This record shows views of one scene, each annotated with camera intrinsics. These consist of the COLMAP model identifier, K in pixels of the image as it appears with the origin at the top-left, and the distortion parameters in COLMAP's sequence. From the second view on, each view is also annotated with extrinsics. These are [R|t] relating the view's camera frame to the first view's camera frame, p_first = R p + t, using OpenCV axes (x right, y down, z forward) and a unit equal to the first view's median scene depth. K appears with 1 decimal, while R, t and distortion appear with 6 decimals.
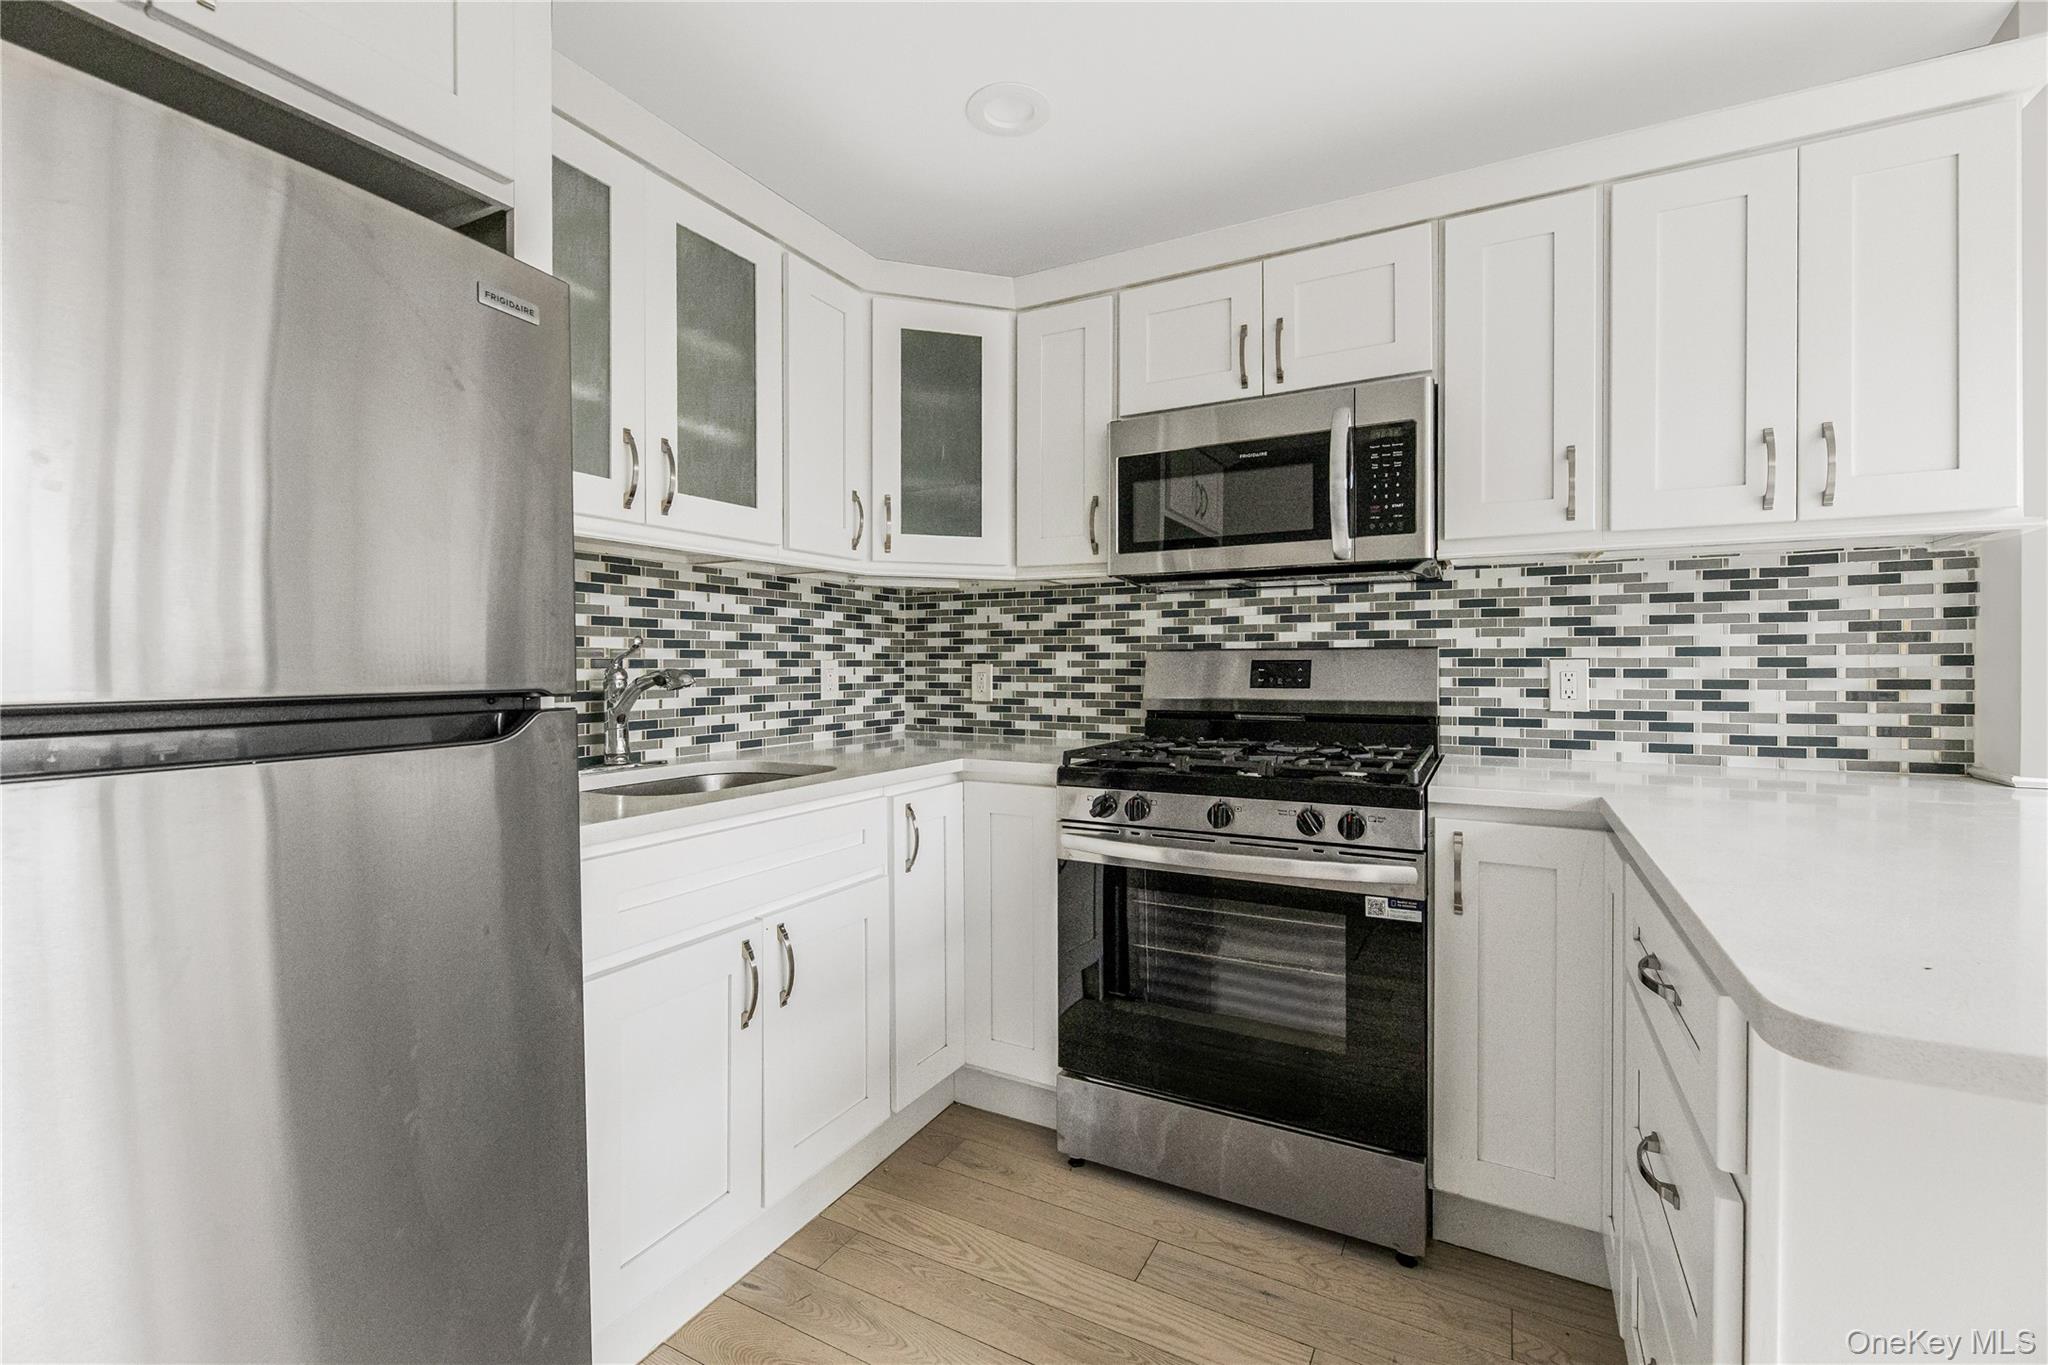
lens RADIAL K [[872.5, 0, 1012.5], [0, 872.5, 667.1], [0, 0, 1]] dist [0.008018, -0.002134]
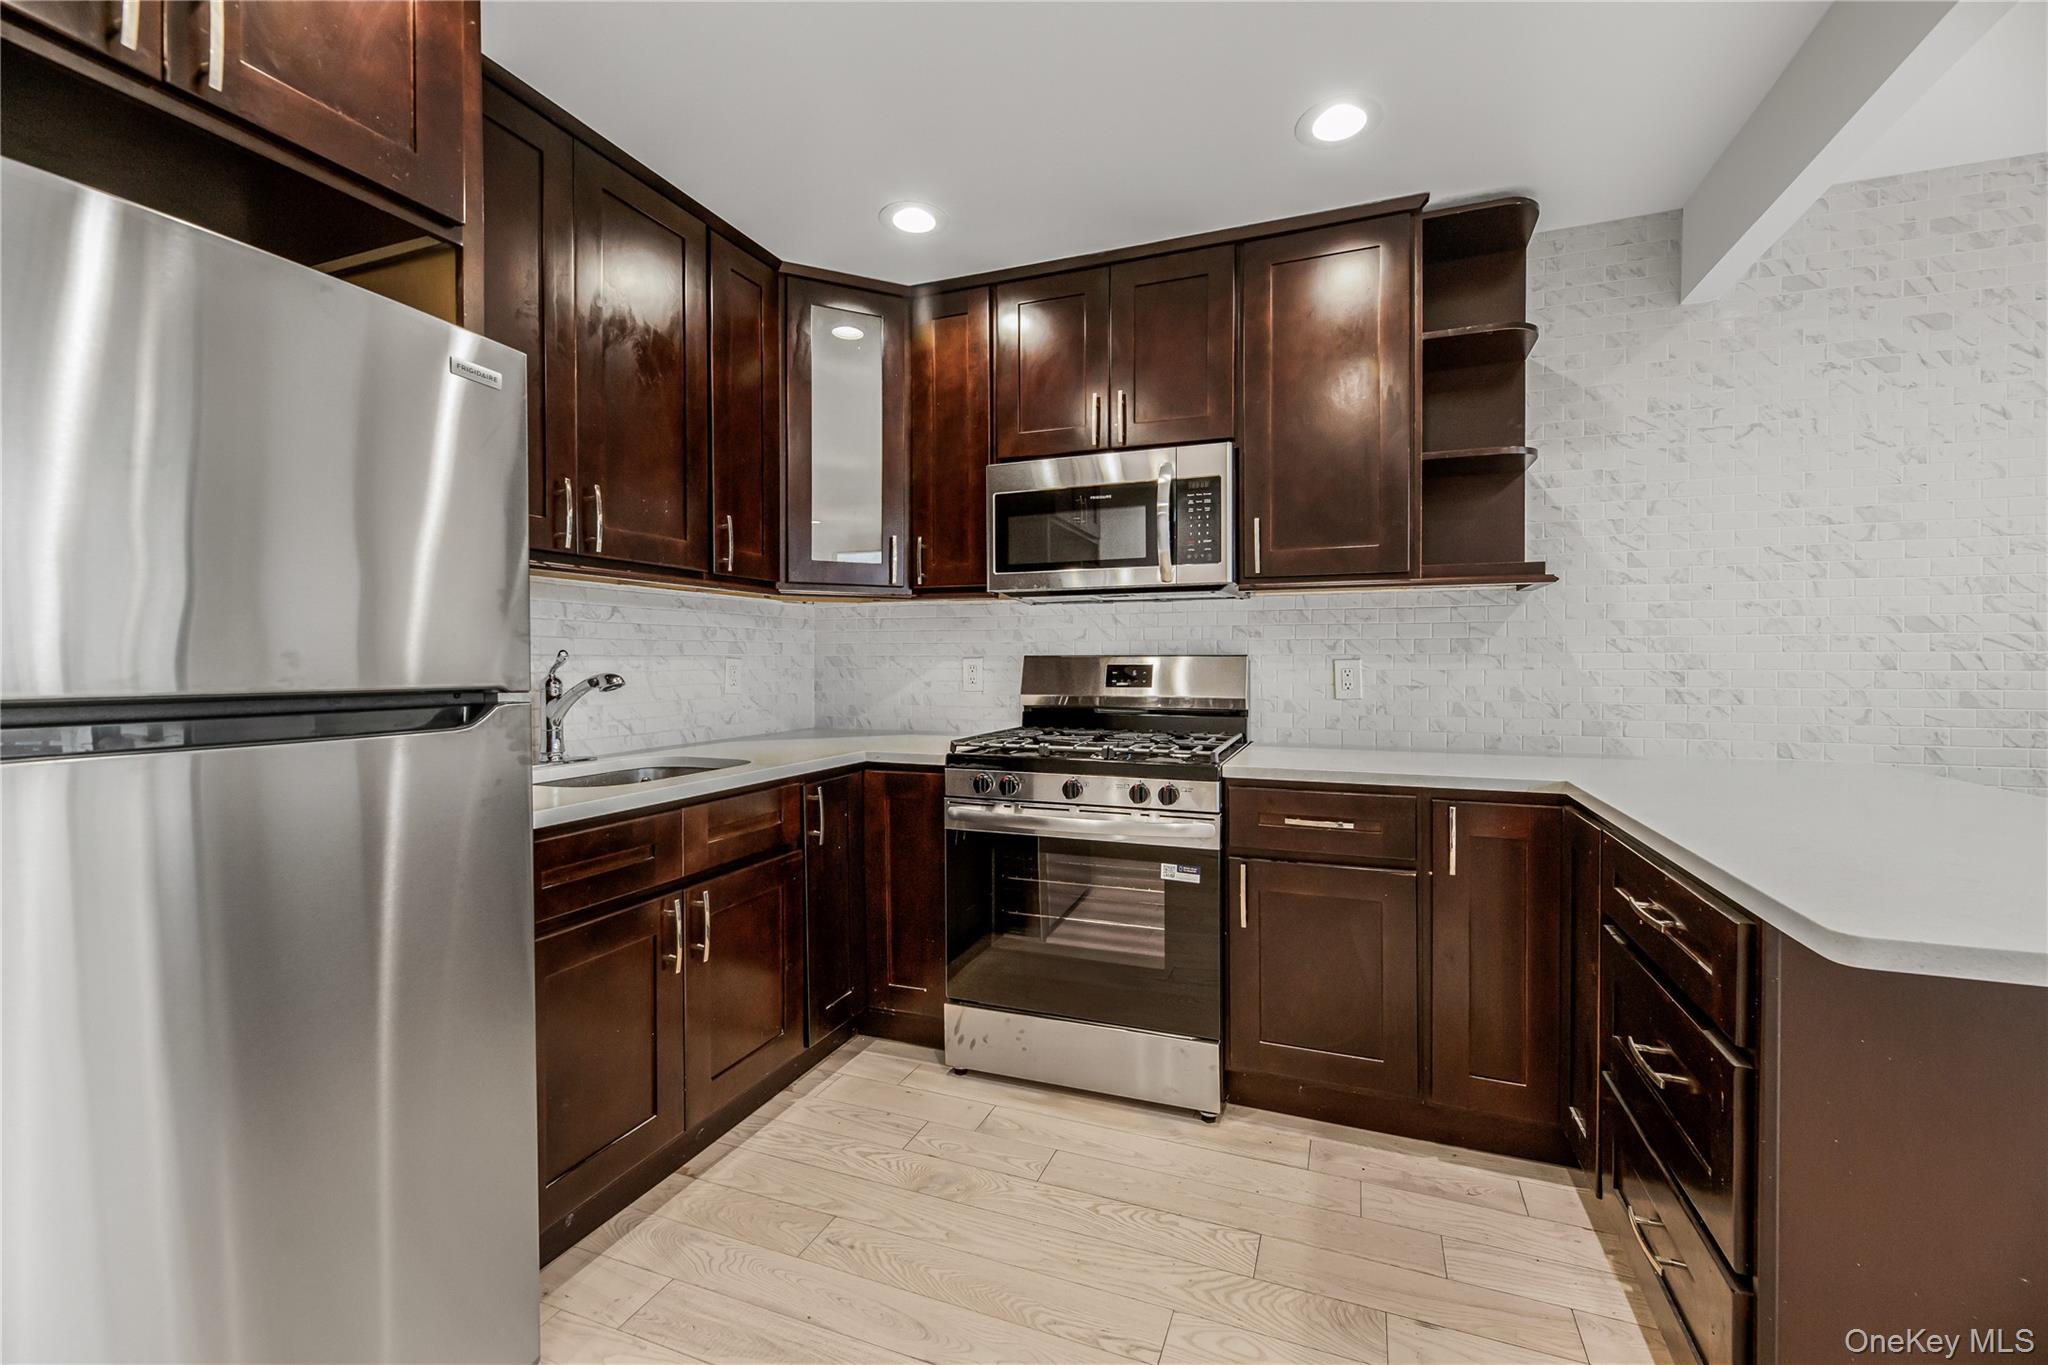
lens RADIAL K [[832.0, 0, 1031.0], [0, 832.0, 664.8], [0, 0, 1]] dist [0.006481, -0.002869]
pose [[0.990498, 0.004901, 0.137438, 0.019908], [-0.004436, 0.999983, -0.003690, -0.001991], [-0.137453, 0.003045, 0.990504, -0.141642]]
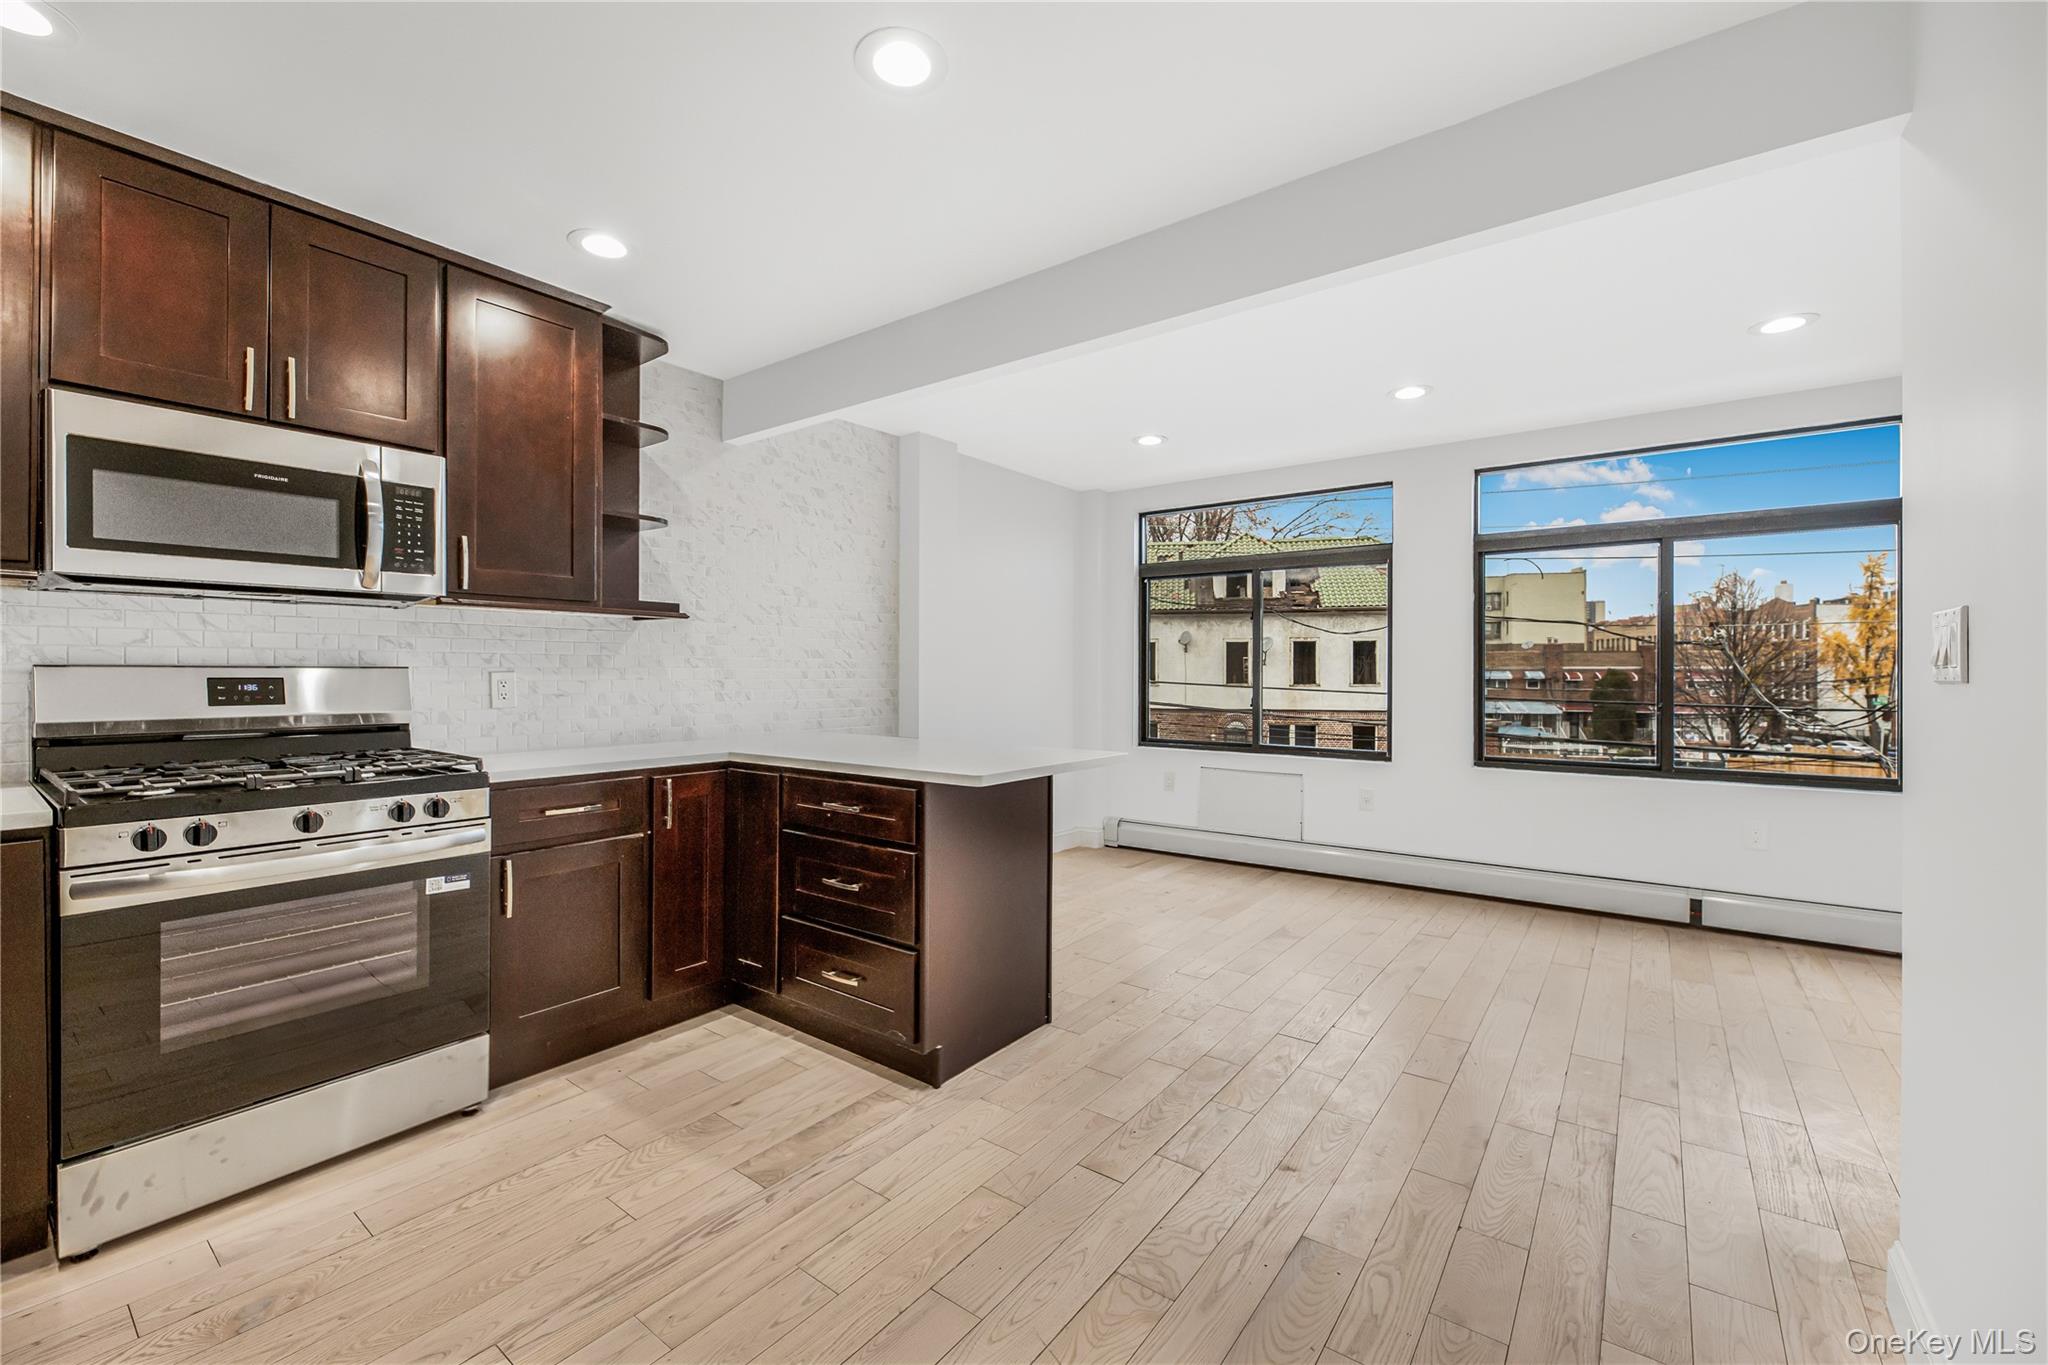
lens RADIAL K [[852.6, 0, 1019.3], [0, 852.6, 672.8], [0, 0, 1]] dist [0.005981, -0.002258]
pose [[0.139519, 0.006576, 0.990198, -0.600238], [0.005232, 0.999959, -0.007378, -0.000485], [-0.990206, 0.006211, 0.139479, -0.011487]]
